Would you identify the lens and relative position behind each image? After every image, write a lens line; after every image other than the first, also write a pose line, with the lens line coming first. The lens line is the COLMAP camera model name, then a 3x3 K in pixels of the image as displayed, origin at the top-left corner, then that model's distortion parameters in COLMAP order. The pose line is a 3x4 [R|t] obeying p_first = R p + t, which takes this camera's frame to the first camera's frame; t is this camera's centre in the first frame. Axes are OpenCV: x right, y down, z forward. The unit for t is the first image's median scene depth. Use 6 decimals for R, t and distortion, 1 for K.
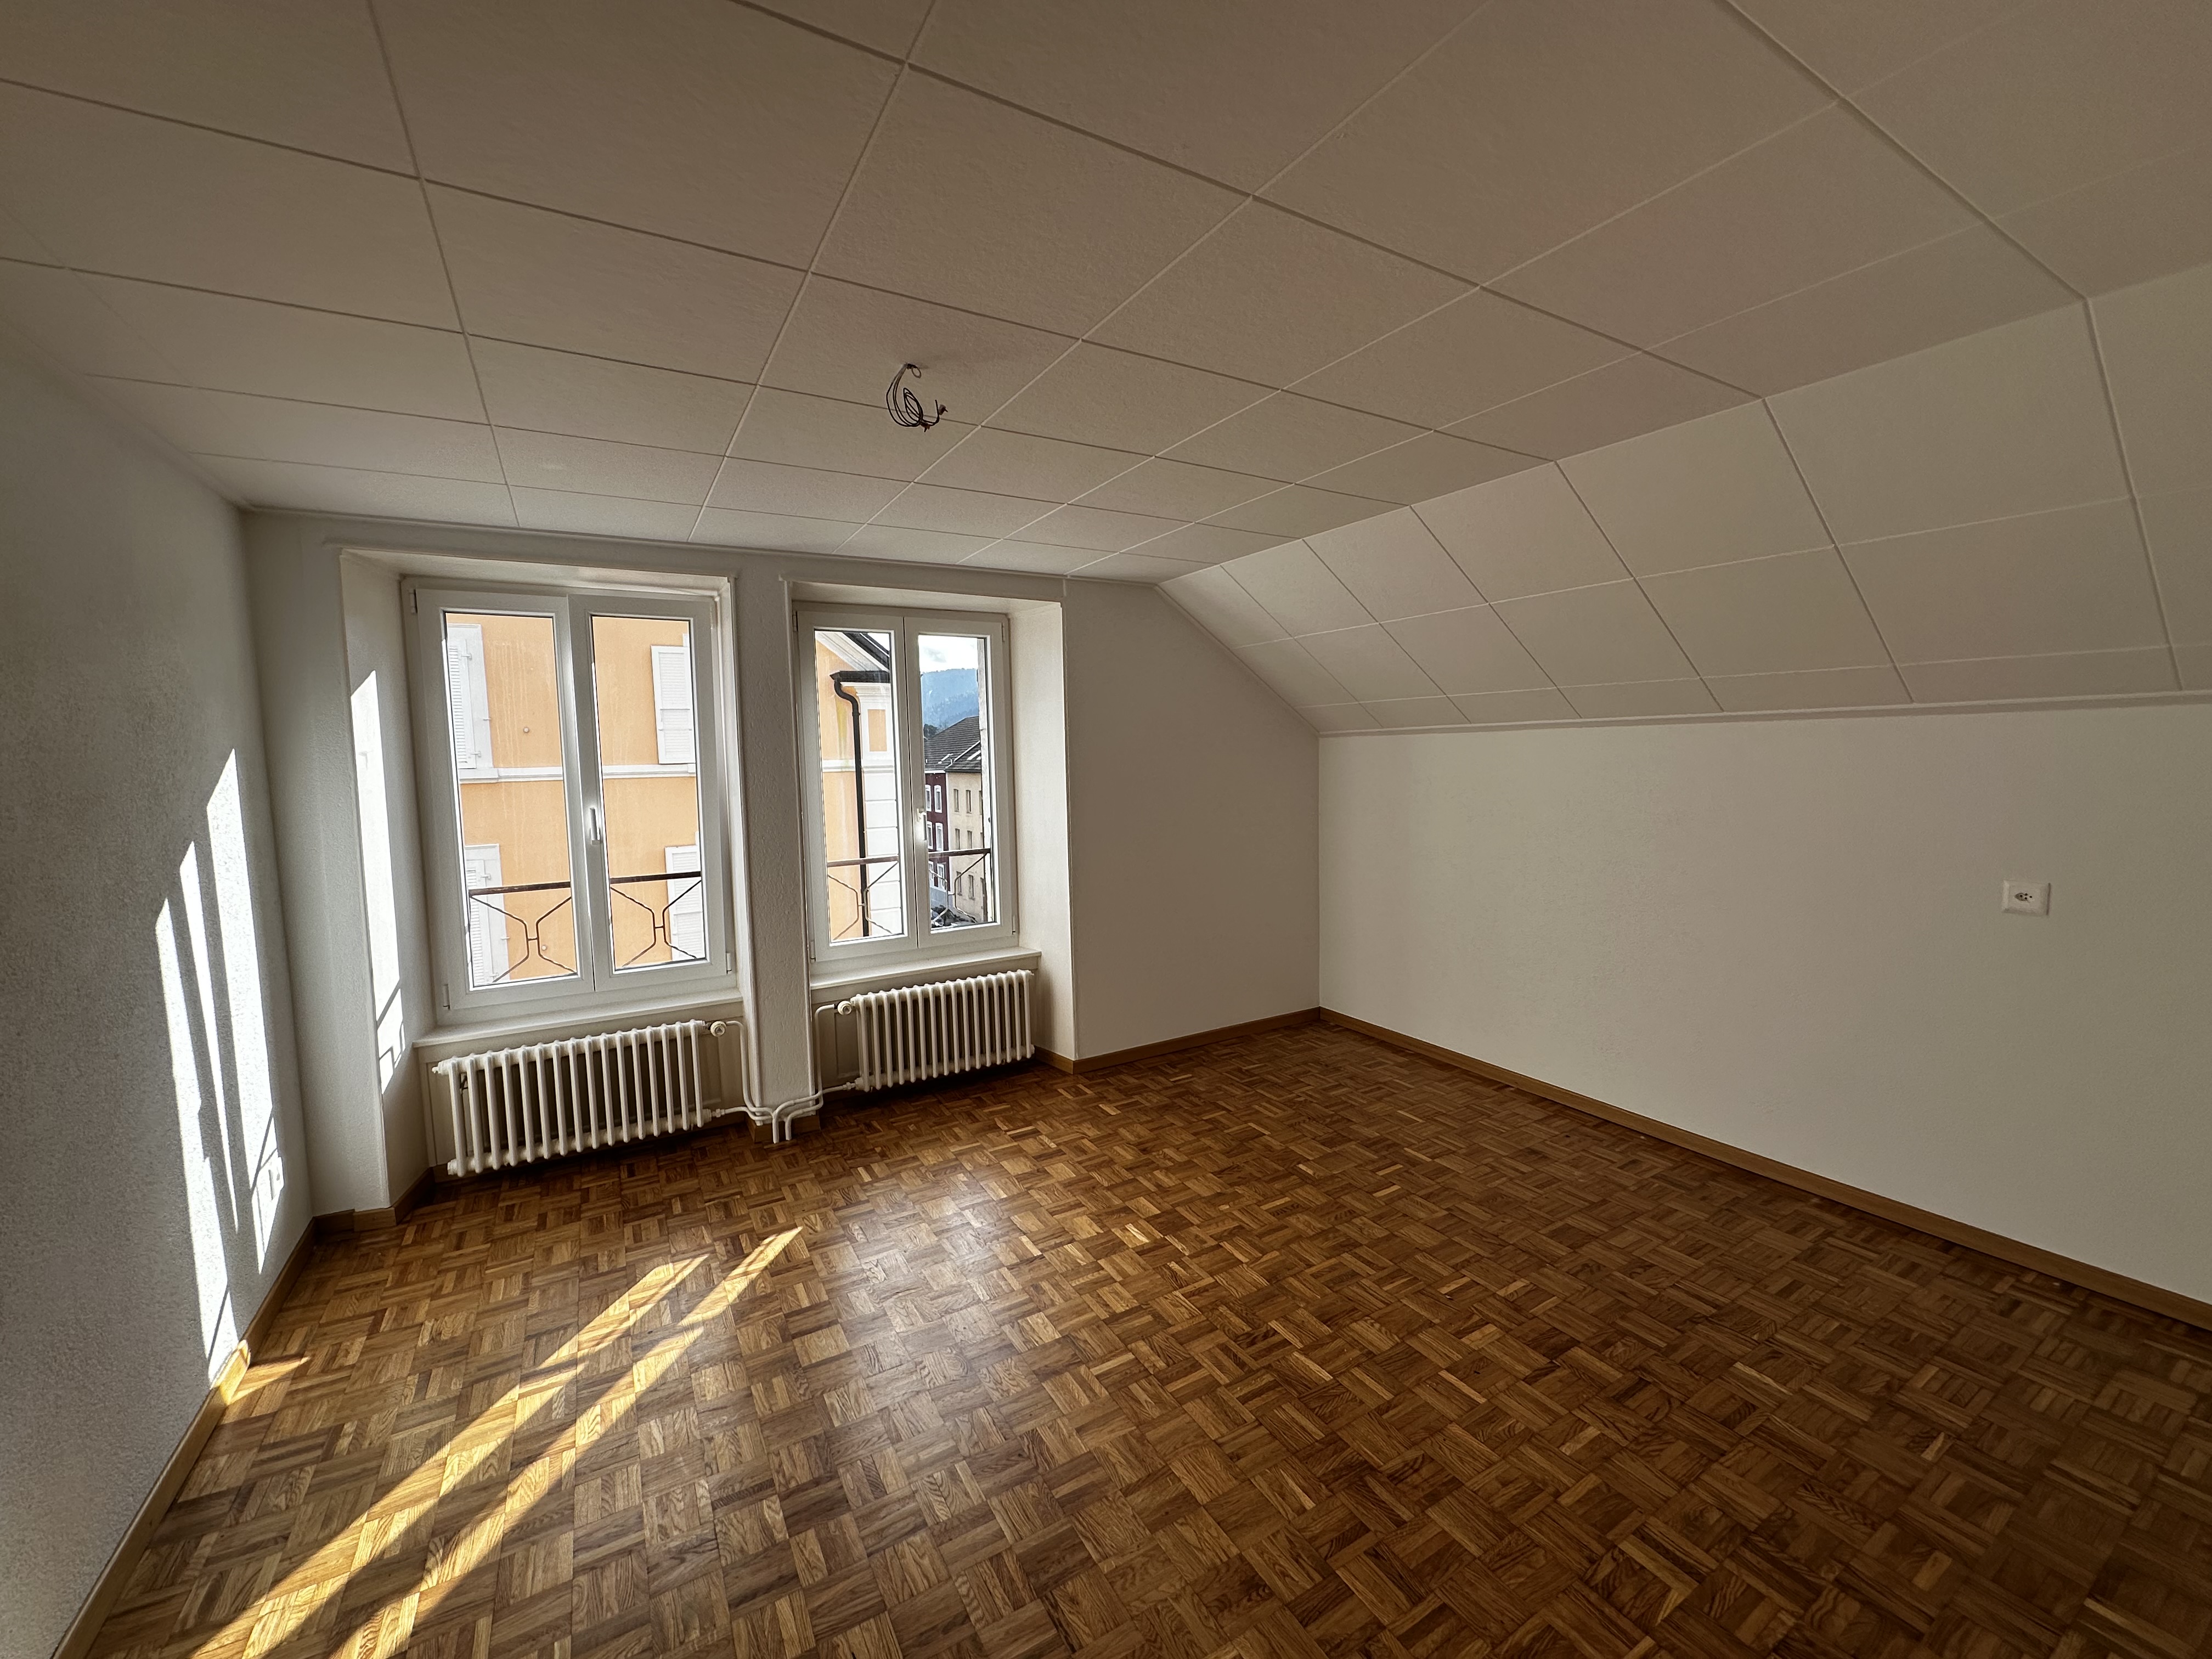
lens RADIAL K [[885.3, 0, 1102.9], [0, 885.3, 827.3], [0, 0, 1]] dist [-0.002249, 0.001217]
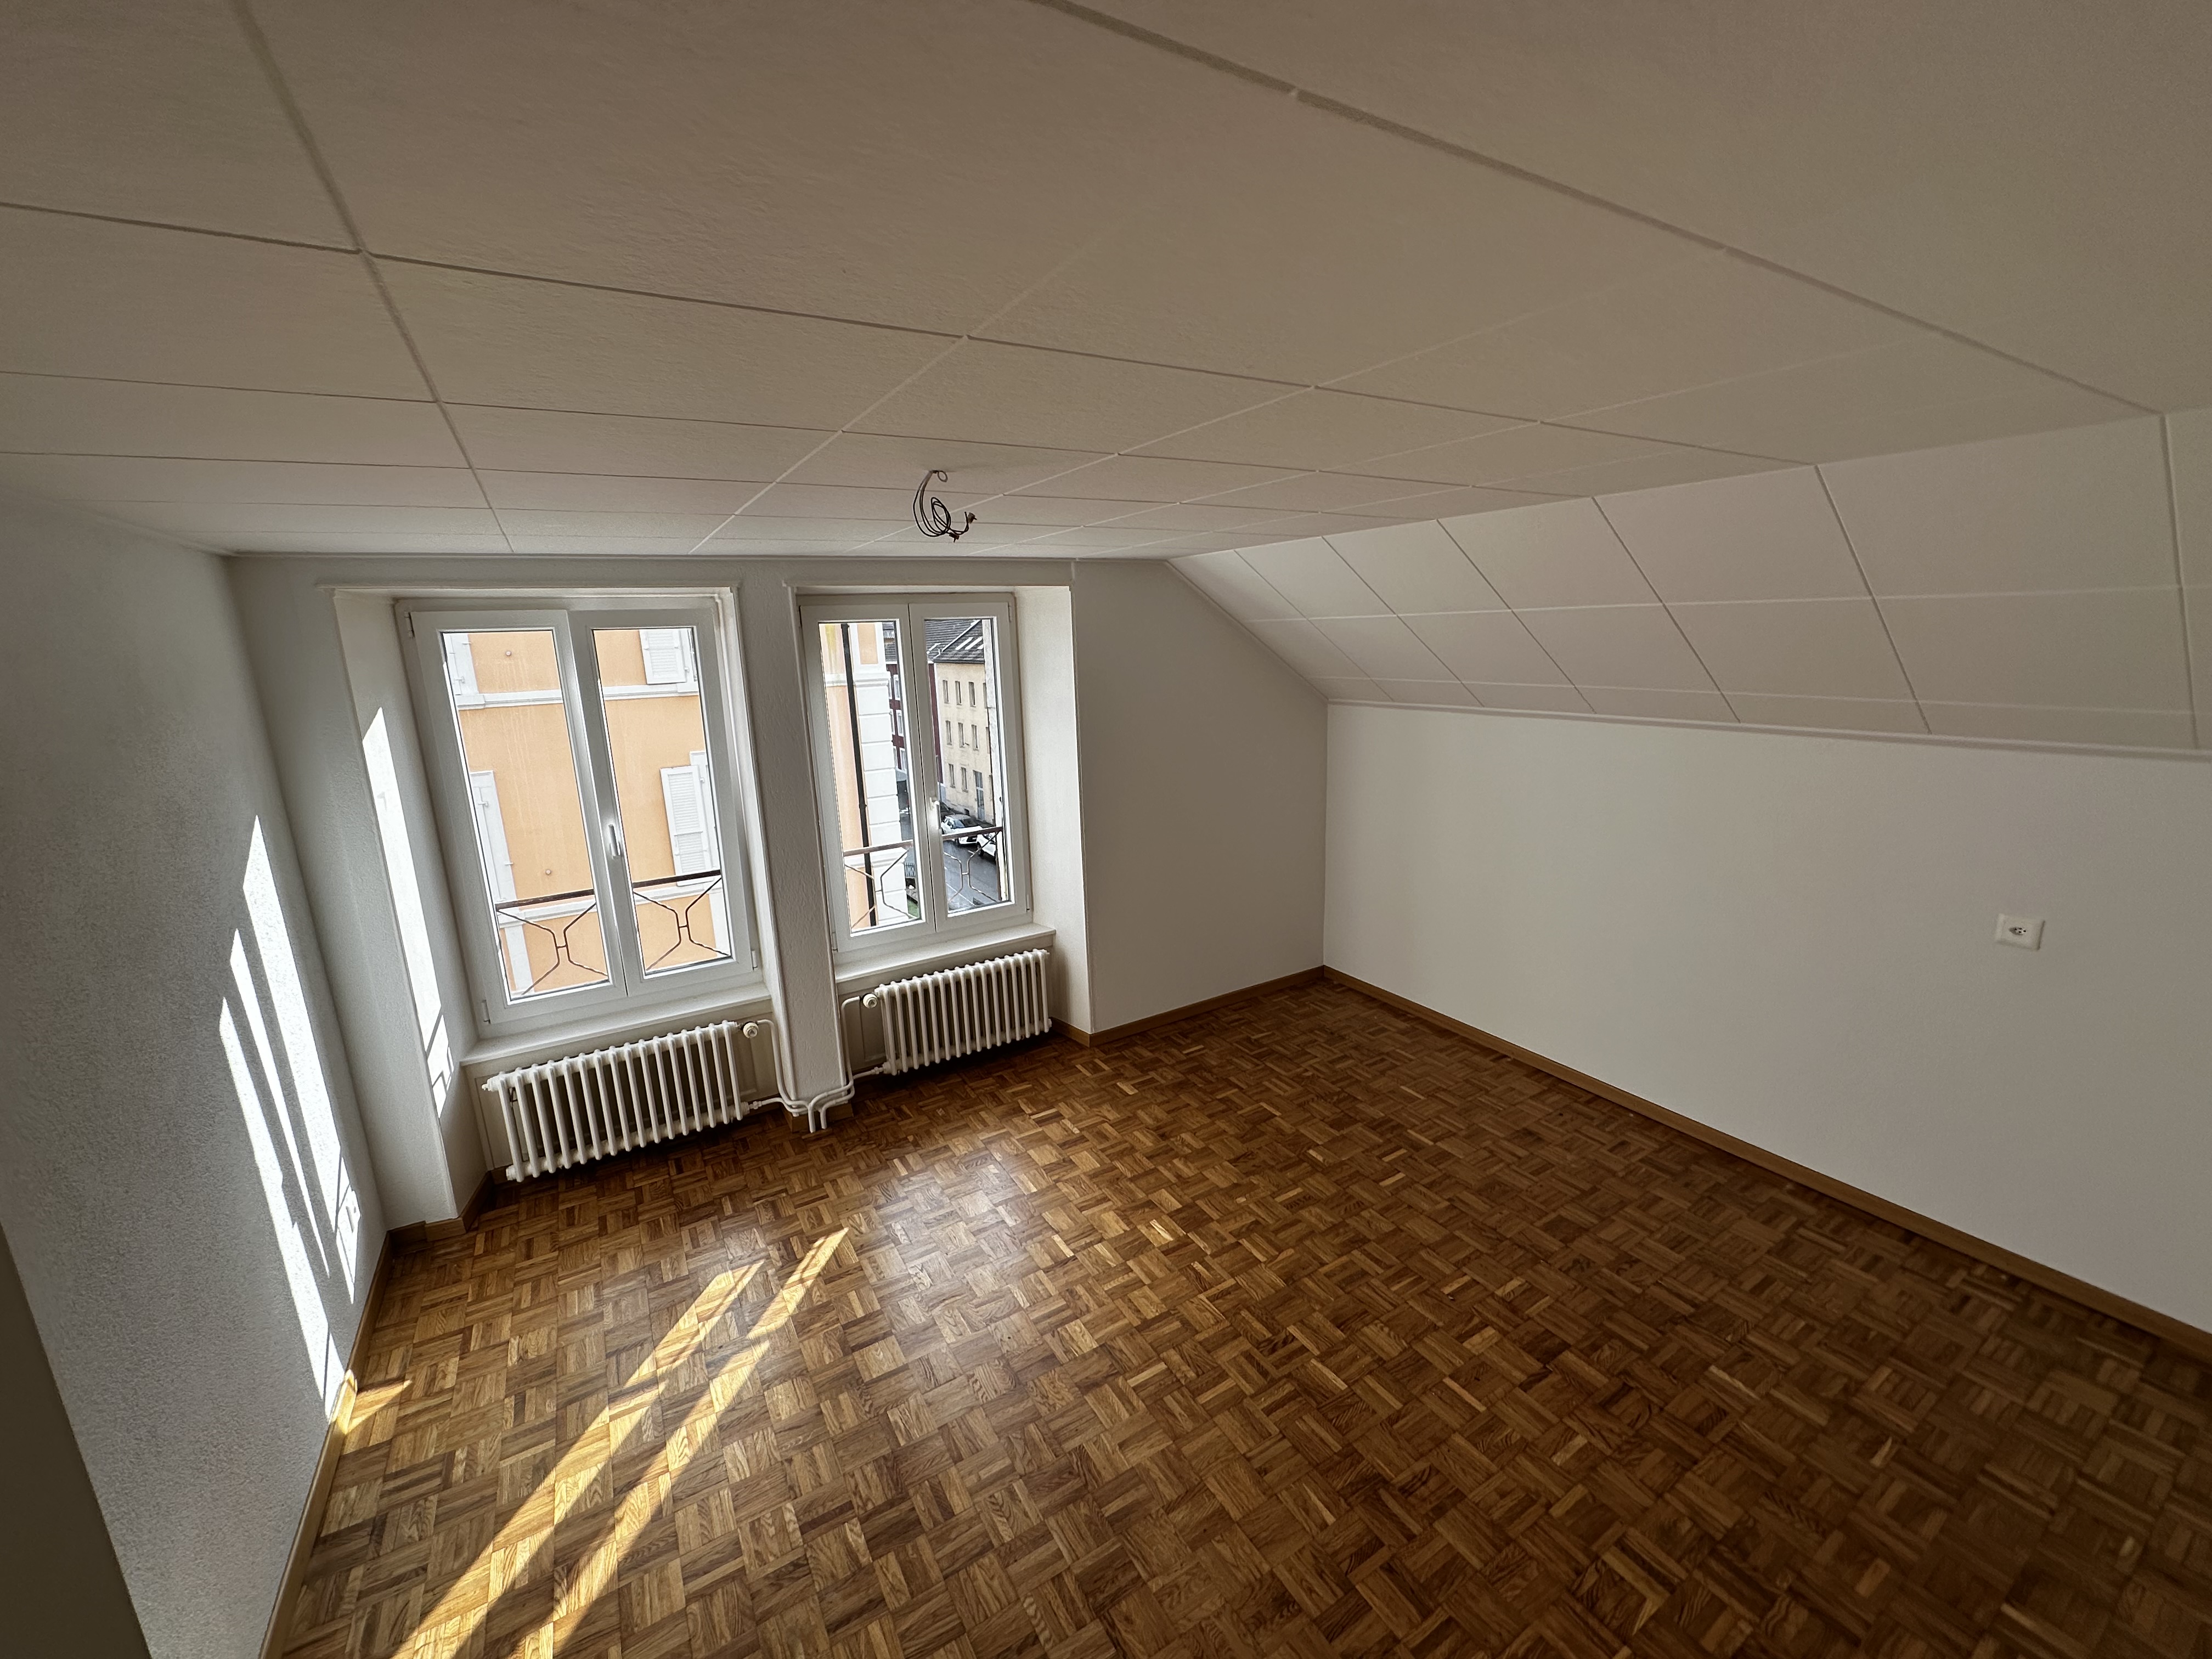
lens RADIAL K [[885.3, 0, 1103.8], [0, 885.3, 830.8], [0, 0, 1]] dist [-0.002249, 0.001217]
pose [[0.999825, -0.016467, 0.008915, -0.039469], [0.015139, 0.991033, 0.132757, -0.198834], [-0.011021, -0.132599, 0.991108, -0.001042]]
